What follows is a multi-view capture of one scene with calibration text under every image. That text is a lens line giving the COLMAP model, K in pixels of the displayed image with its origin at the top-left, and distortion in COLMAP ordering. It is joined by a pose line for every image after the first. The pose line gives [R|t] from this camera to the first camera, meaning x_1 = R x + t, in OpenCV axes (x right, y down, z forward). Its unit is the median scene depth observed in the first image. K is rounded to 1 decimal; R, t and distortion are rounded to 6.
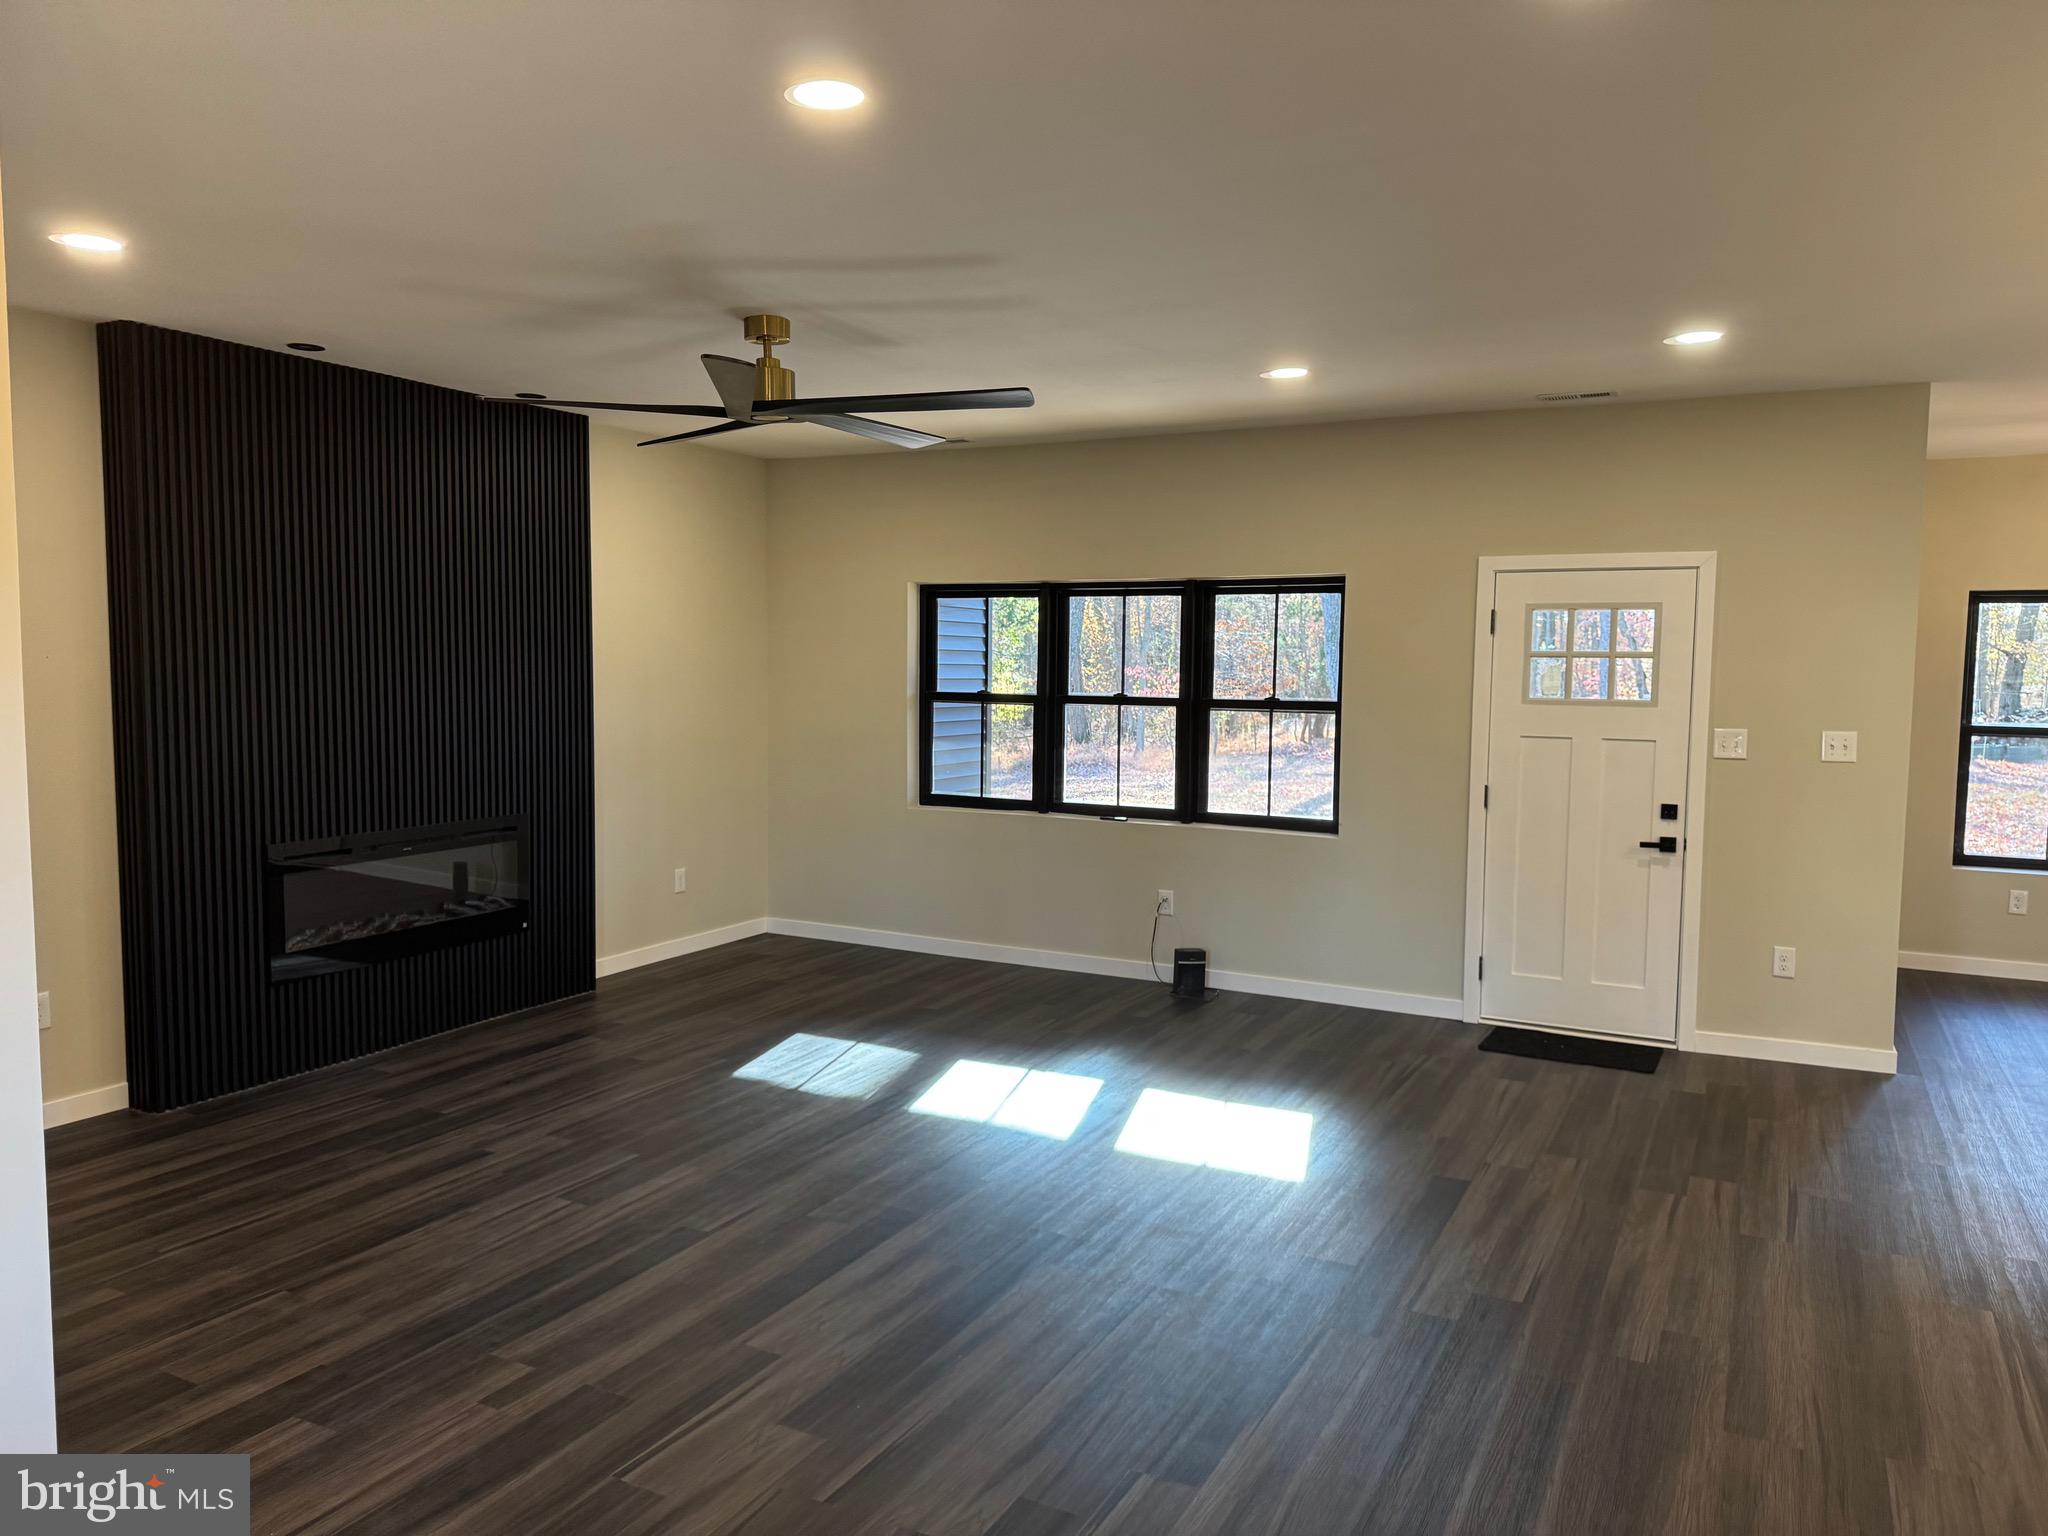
lens RADIAL K [[1454.2, 0, 1020.0], [0, 1454.2, 773.7], [0, 0, 1]] dist [0.160864, -0.265075]
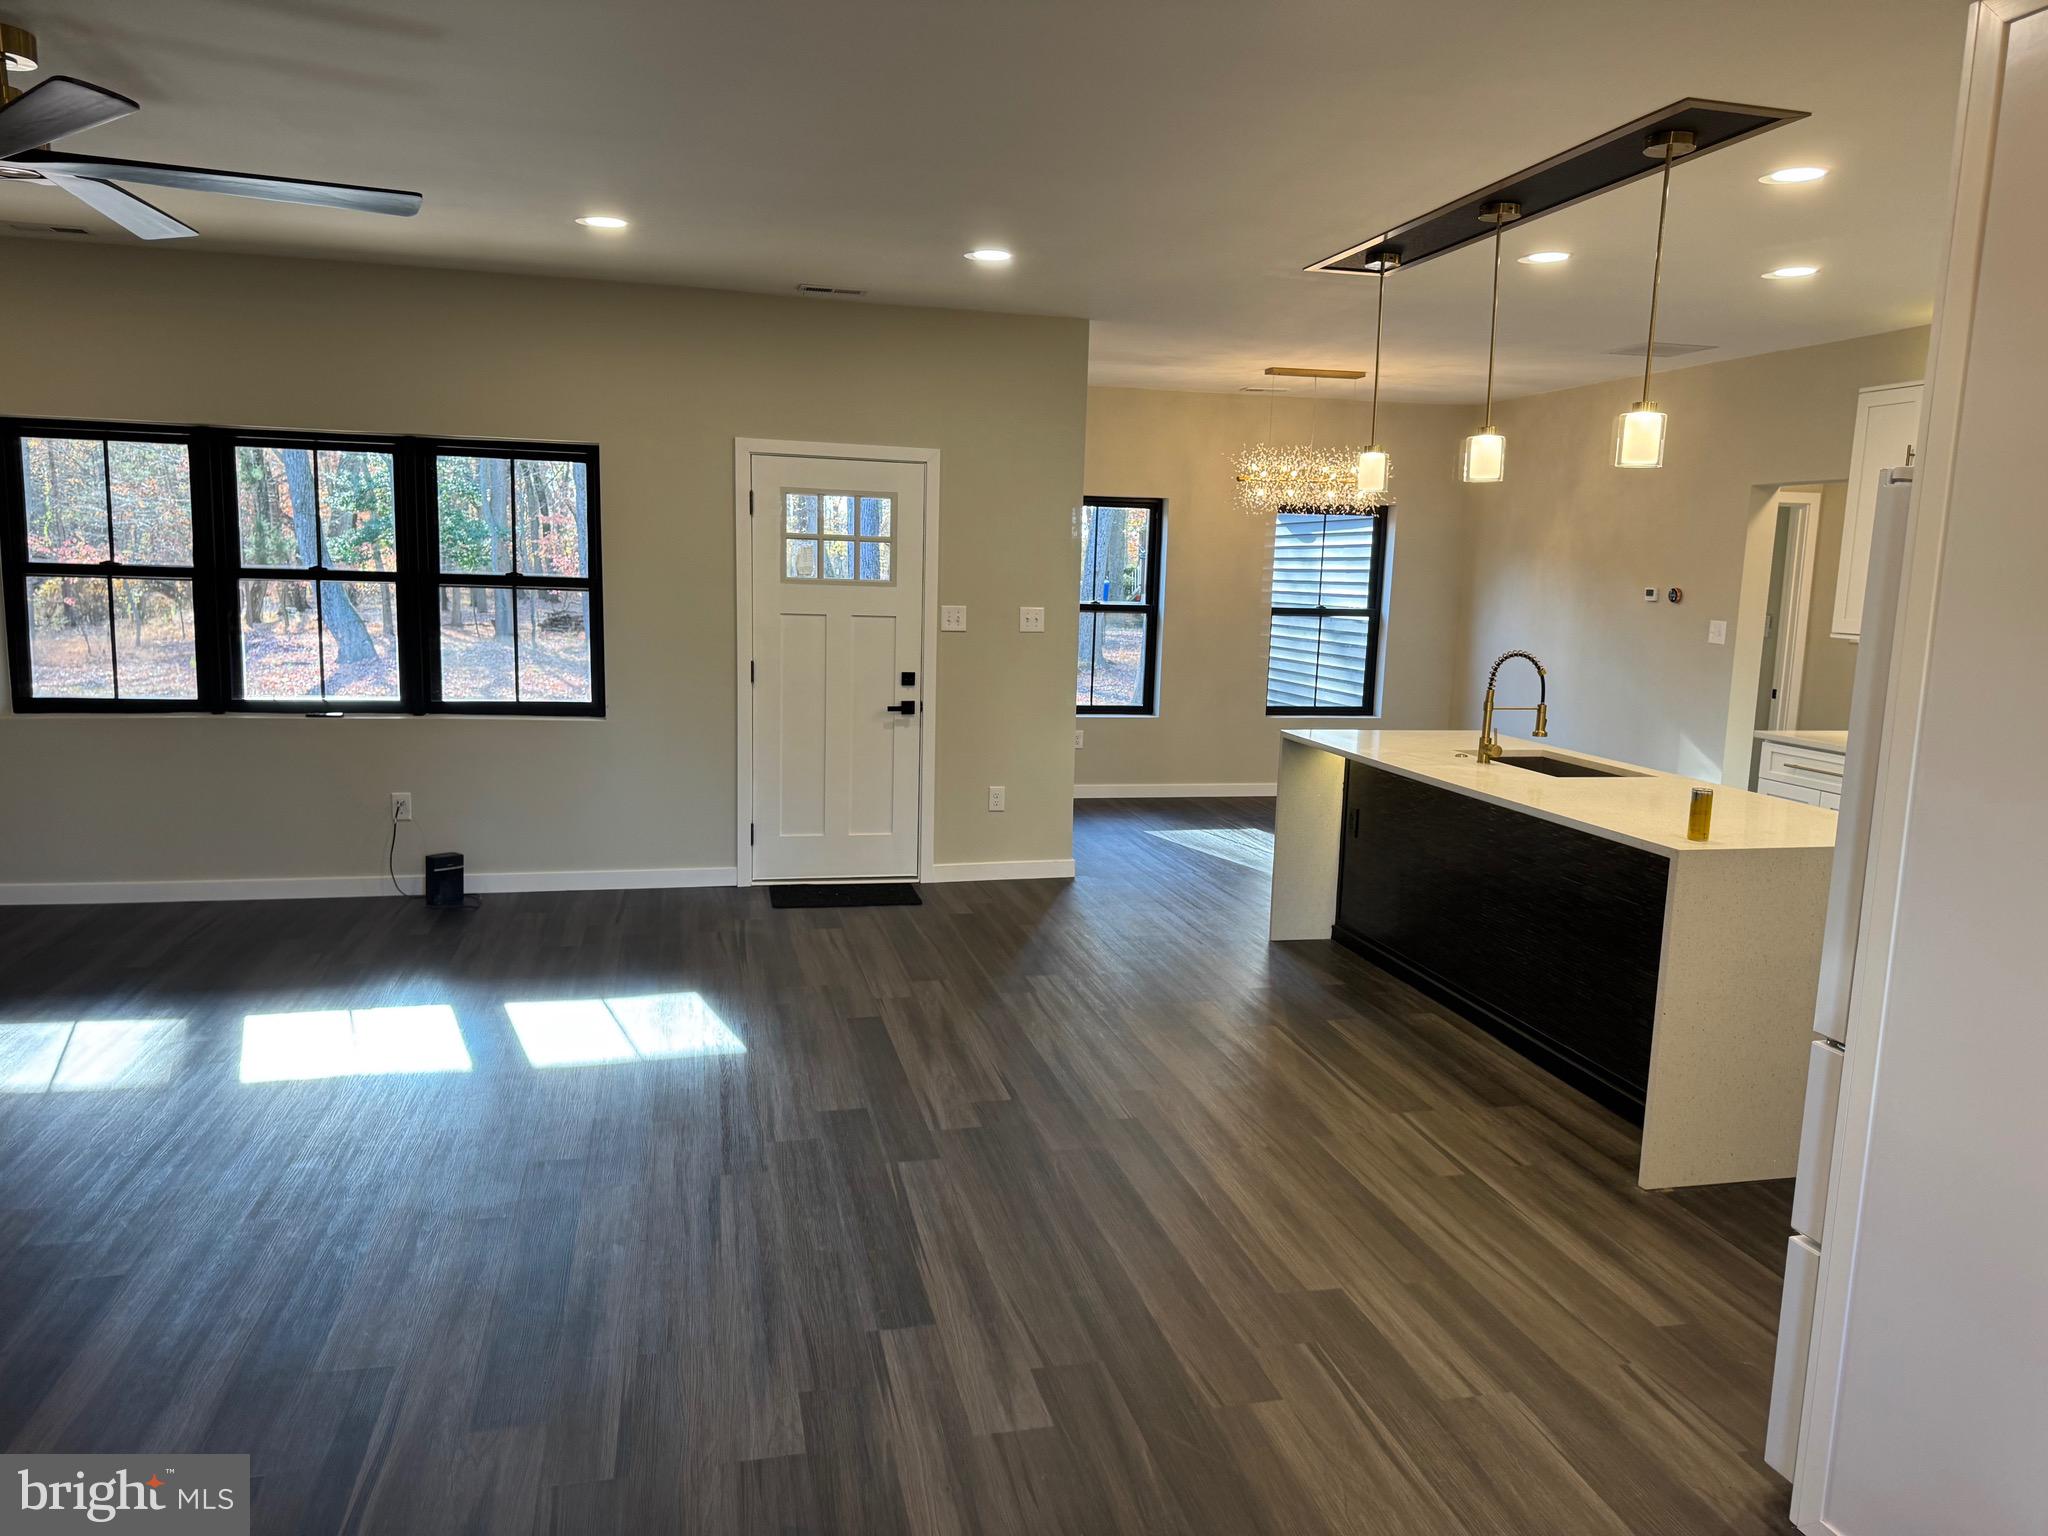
lens RADIAL K [[1454.2, 0, 1020.0], [0, 1454.2, 773.7], [0, 0, 1]] dist [0.160864, -0.265075]
pose [[0.747614, -0.085067, 0.658663, -0.232263], [0.032461, 0.995258, 0.091693, -0.001665], [-0.663340, -0.047170, 0.746830, 0.091398]]
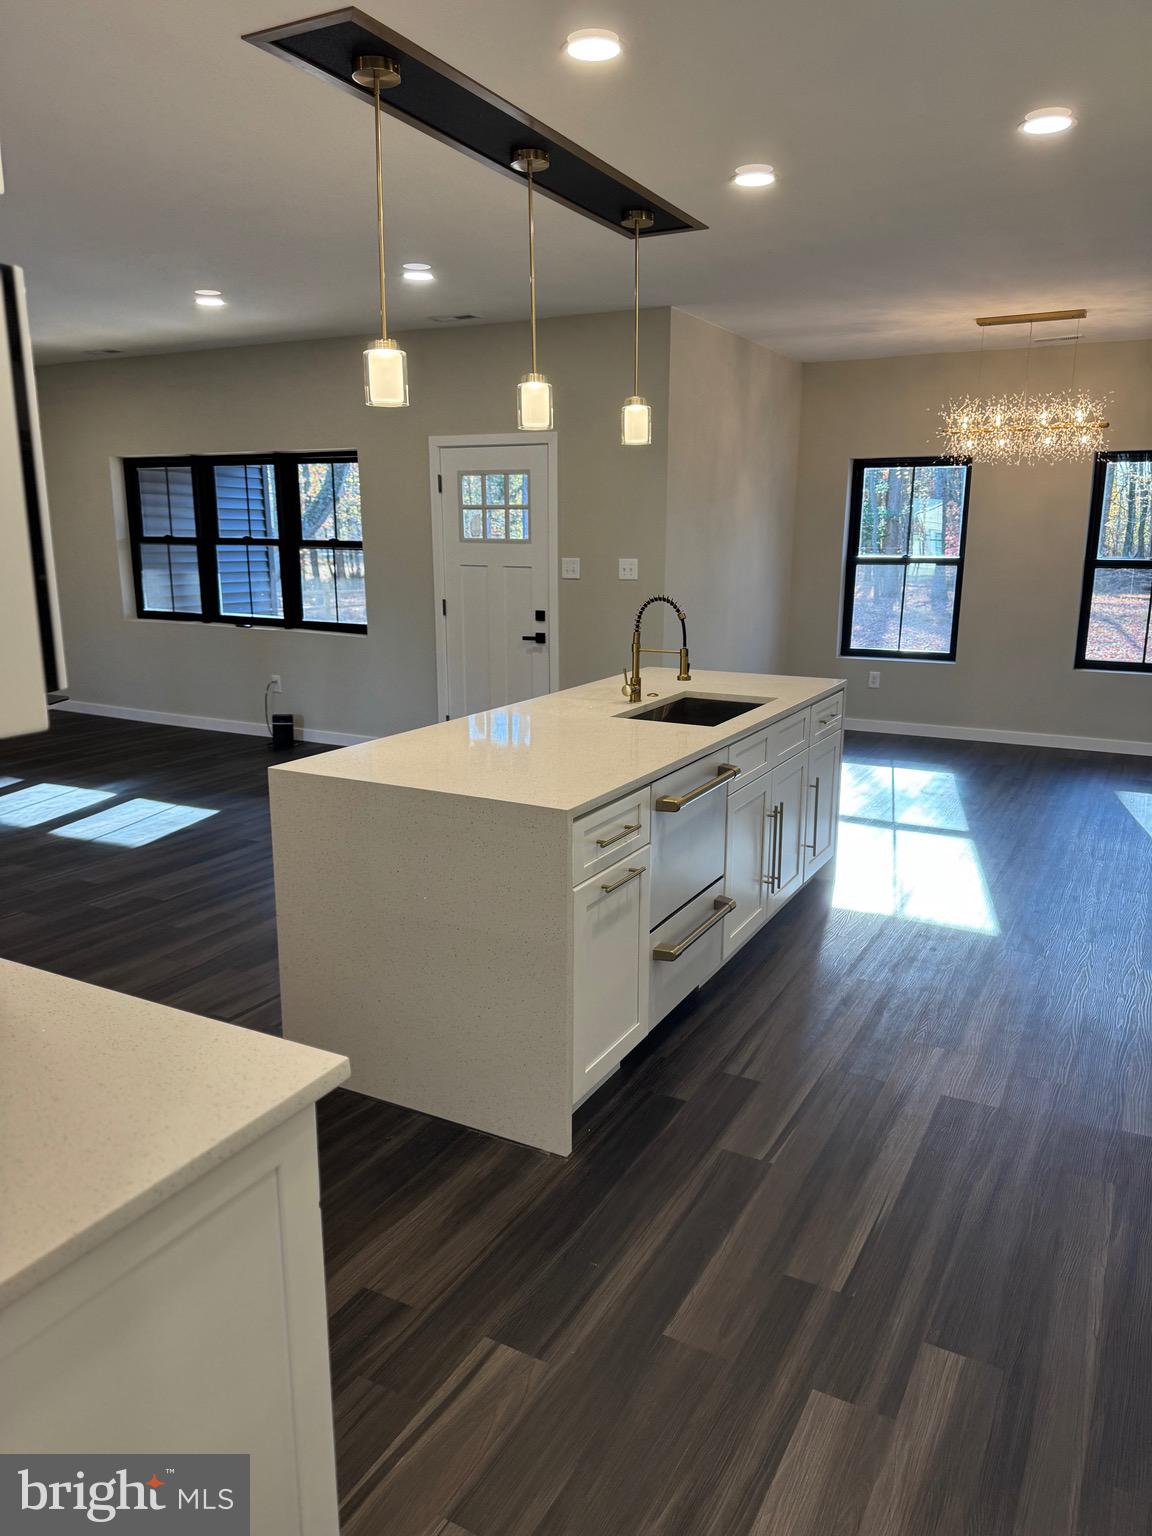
lens RADIAL K [[1090.7, 0, 576.0], [0, 1090.7, 768.0], [0, 0, 1]] dist [0.160864, -0.265075]
pose [[0.999894, -0.005148, -0.013651, 0.458445], [0.006961, 0.990646, 0.136278, 0.026101], [0.012822, -0.136359, 0.990577, -0.107097]]
